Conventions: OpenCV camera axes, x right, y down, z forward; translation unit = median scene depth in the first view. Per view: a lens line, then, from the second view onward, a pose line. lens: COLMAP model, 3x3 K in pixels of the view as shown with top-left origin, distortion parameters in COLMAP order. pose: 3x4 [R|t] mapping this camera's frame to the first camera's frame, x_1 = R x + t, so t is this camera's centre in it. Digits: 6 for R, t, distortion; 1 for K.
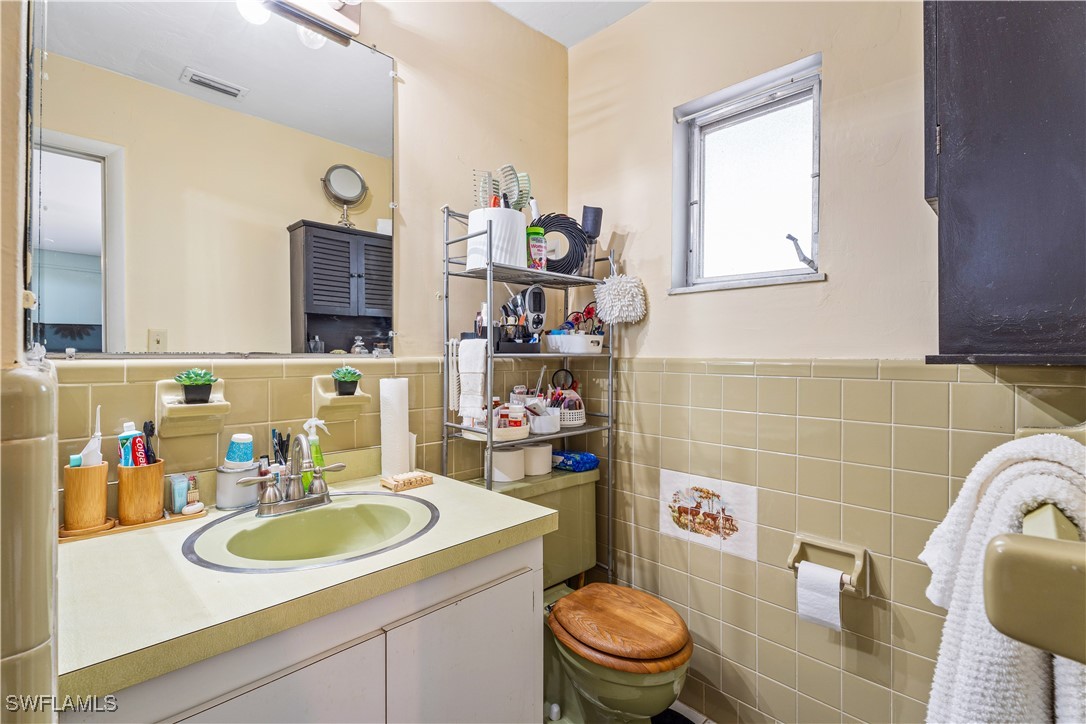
lens RADIAL K [[483.6, 0, 543.0], [0, 483.6, 362.0], [0, 0, 1]] dist [-0.000692, -0.000049]
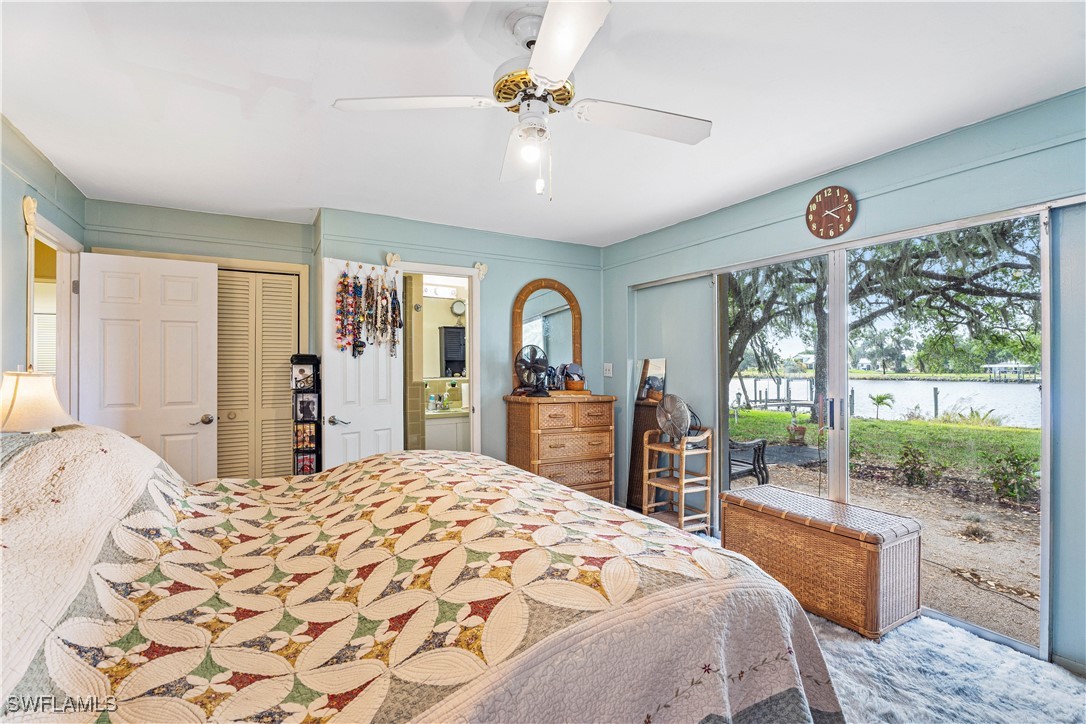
lens RADIAL K [[503.0, 0, 543.0], [0, 503.0, 362.0], [0, 0, 1]] dist [-0.000329, -0.000030]
pose [[0.965302, -0.006873, -0.261045, 1.422866], [0.003459, 0.999902, -0.013535, -0.084680], [0.261112, 0.012163, 0.965232, -2.891910]]
